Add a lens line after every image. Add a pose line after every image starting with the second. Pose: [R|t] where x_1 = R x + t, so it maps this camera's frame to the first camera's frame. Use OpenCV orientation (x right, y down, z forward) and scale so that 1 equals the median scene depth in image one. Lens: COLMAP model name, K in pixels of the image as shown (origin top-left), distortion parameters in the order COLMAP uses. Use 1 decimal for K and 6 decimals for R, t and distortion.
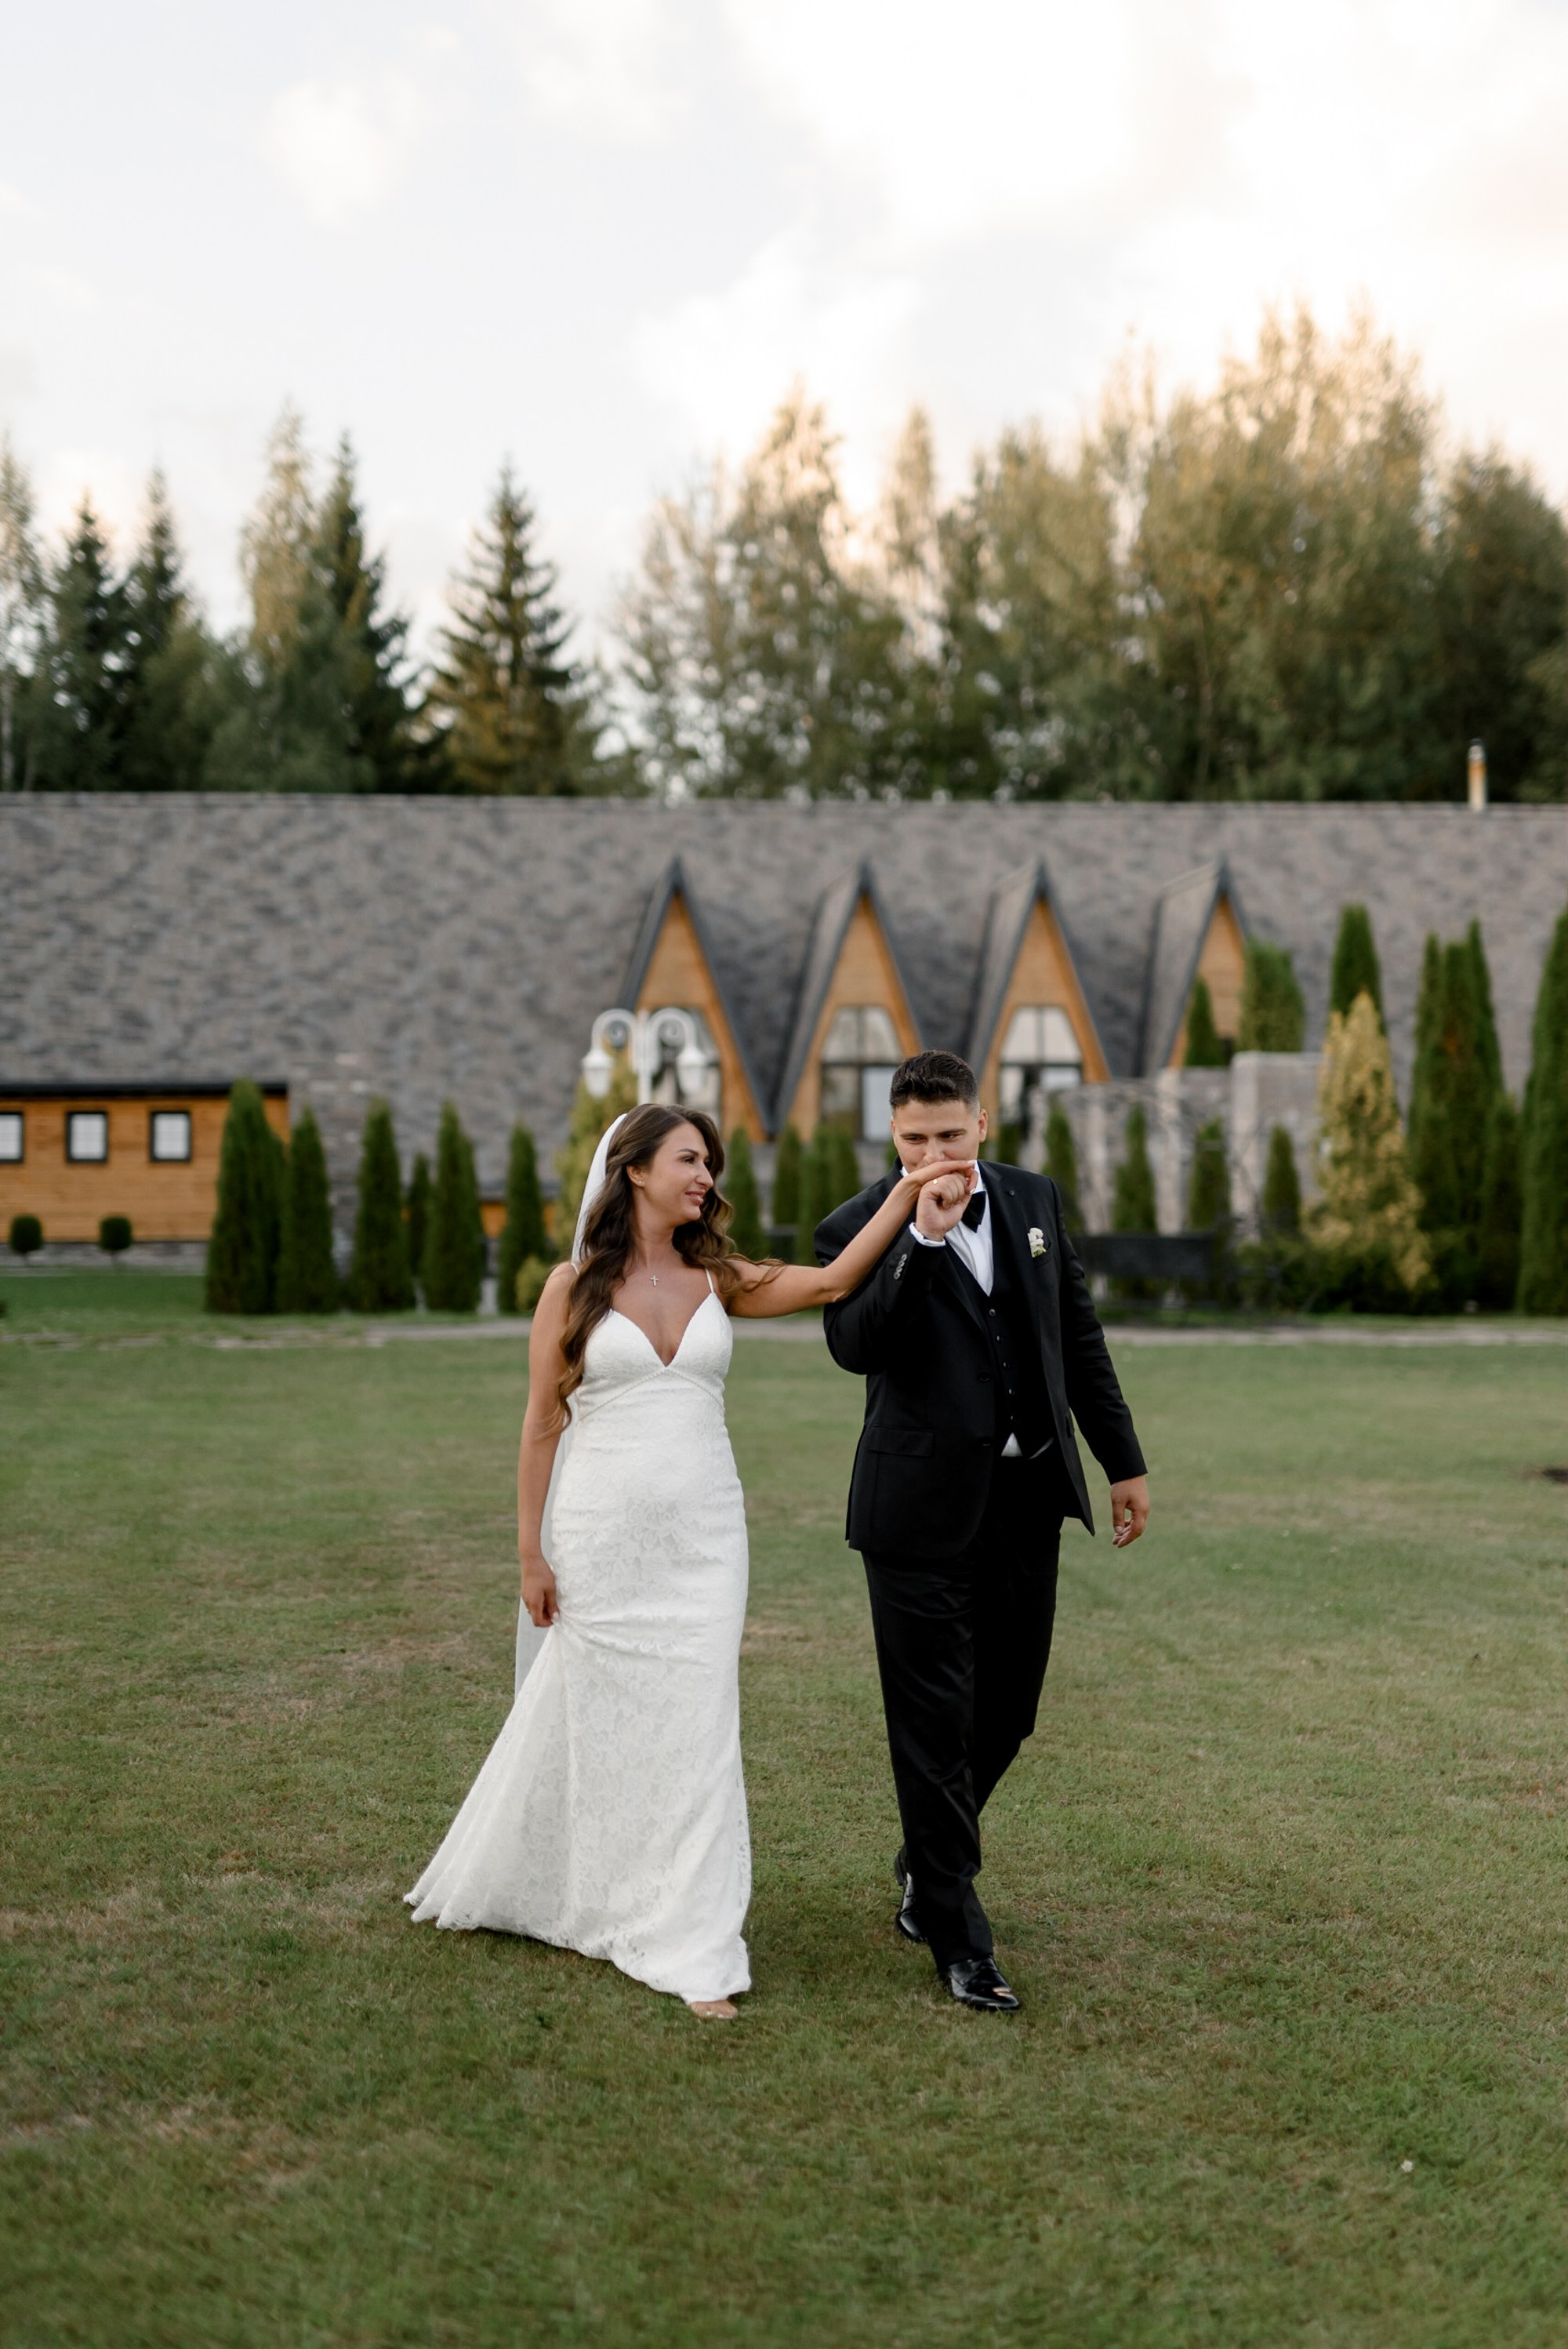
lens RADIAL K [[3302.1, 0, 784.0], [0, 3302.1, 1174.5], [0, 0, 1]] dist [0.117144, 0.006391]
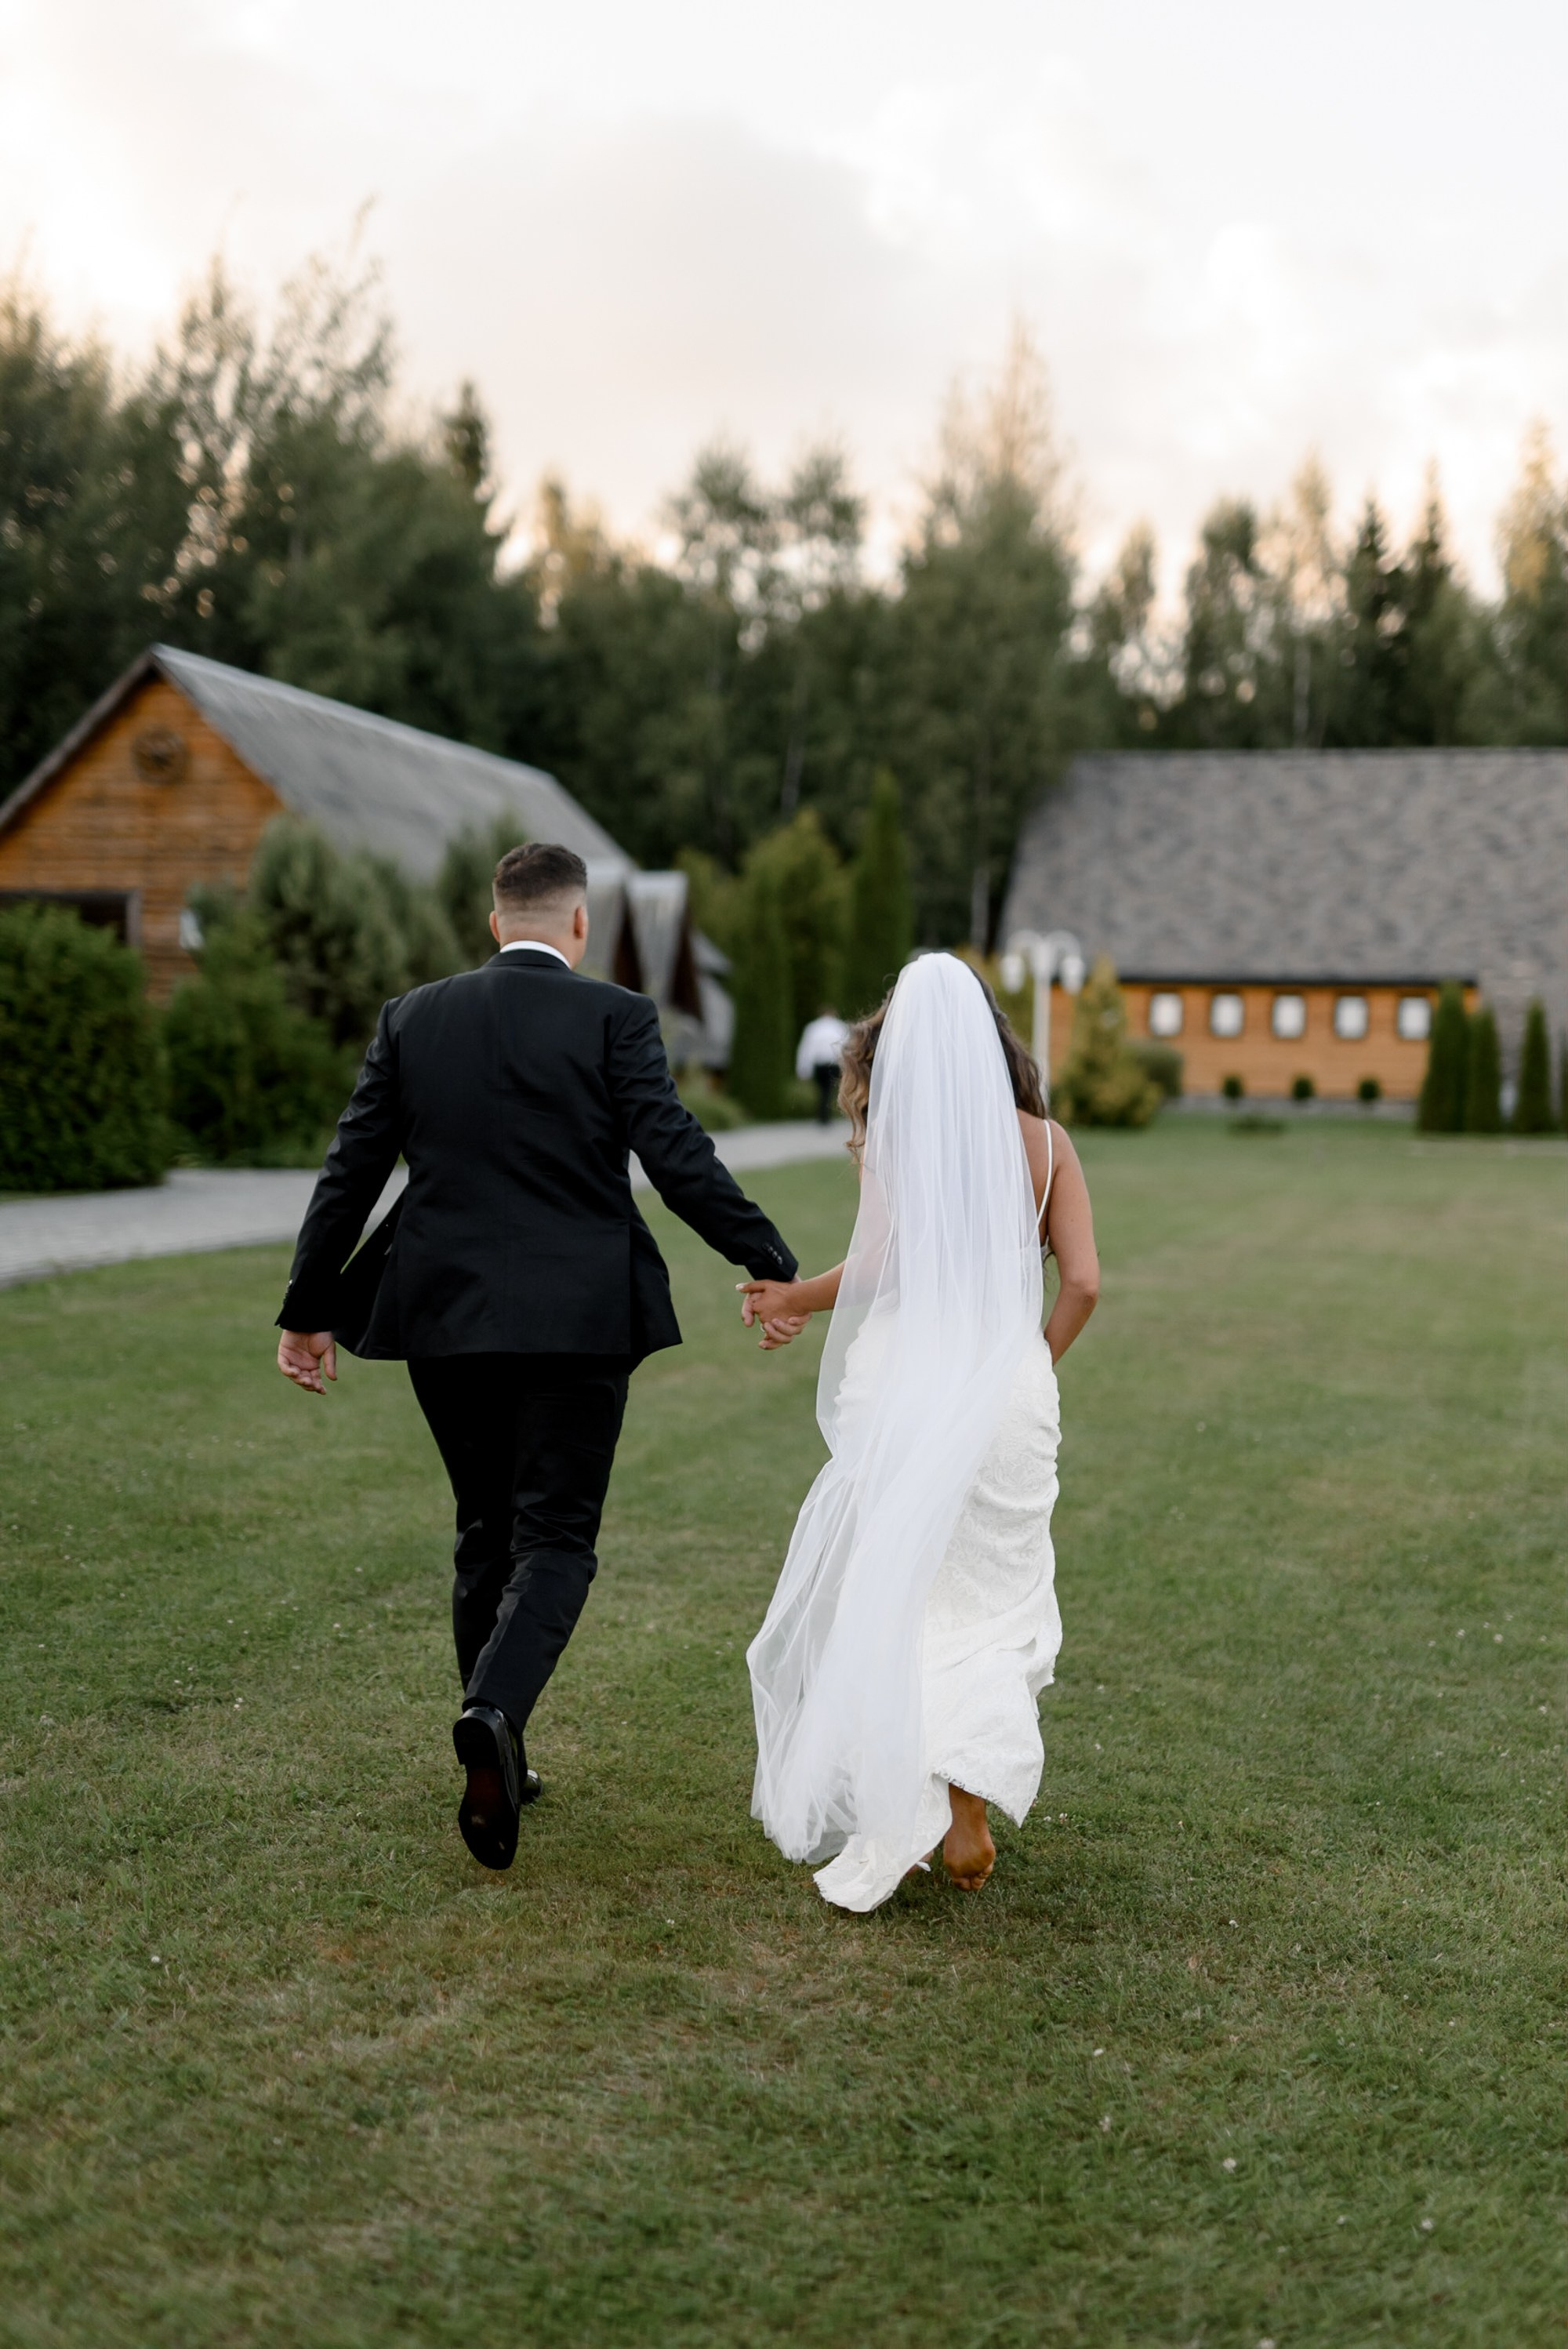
lens RADIAL K [[3377.1, 0, 784.0], [0, 3377.1, 1174.5], [0, 0, 1]] dist [0.013918, -0.034863]
pose [[0.929332, 0.037768, -0.367307, 0.072237], [-0.025086, 0.998915, 0.039243, 0.003522], [0.368391, -0.027255, 0.929271, -0.313913]]
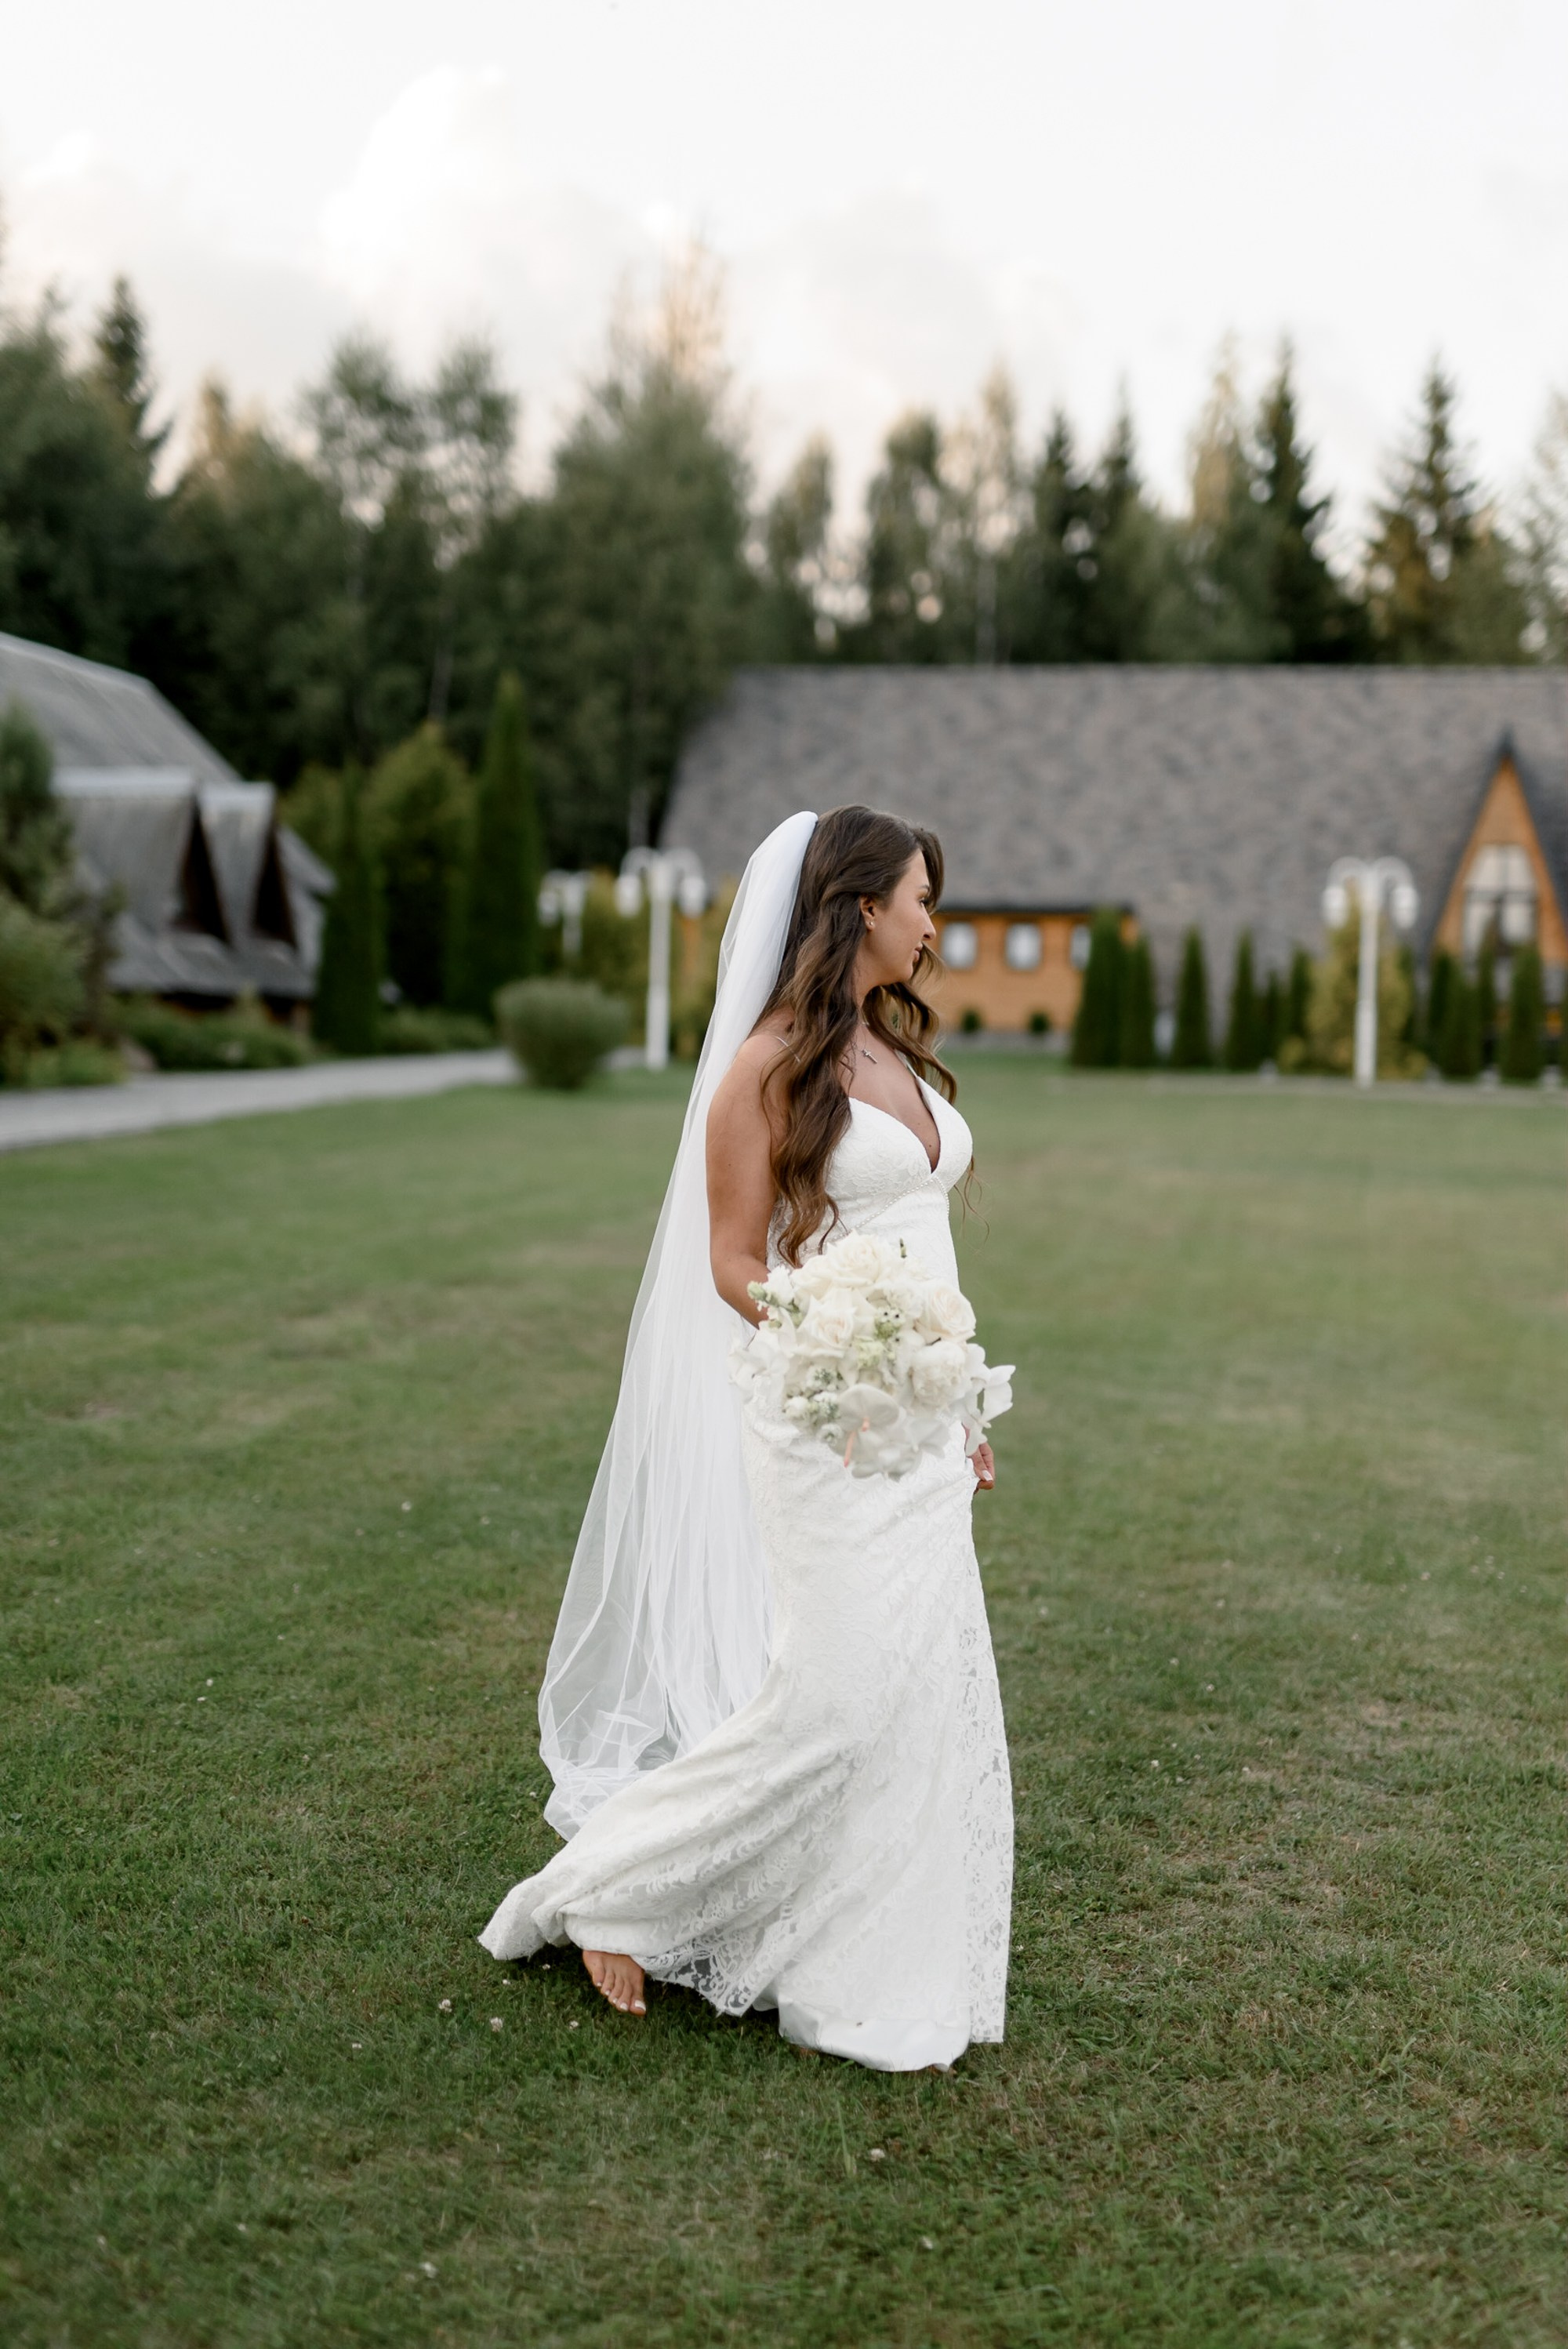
lens RADIAL K [[3377.1, 0, 784.0], [0, 3377.1, 1174.5], [0, 0, 1]] dist [0.013918, -0.034863]
pose [[0.955686, 0.041533, -0.291442, 0.075831], [-0.026085, 0.998051, 0.056695, 0.004066], [0.293229, -0.046580, 0.954907, -0.238048]]
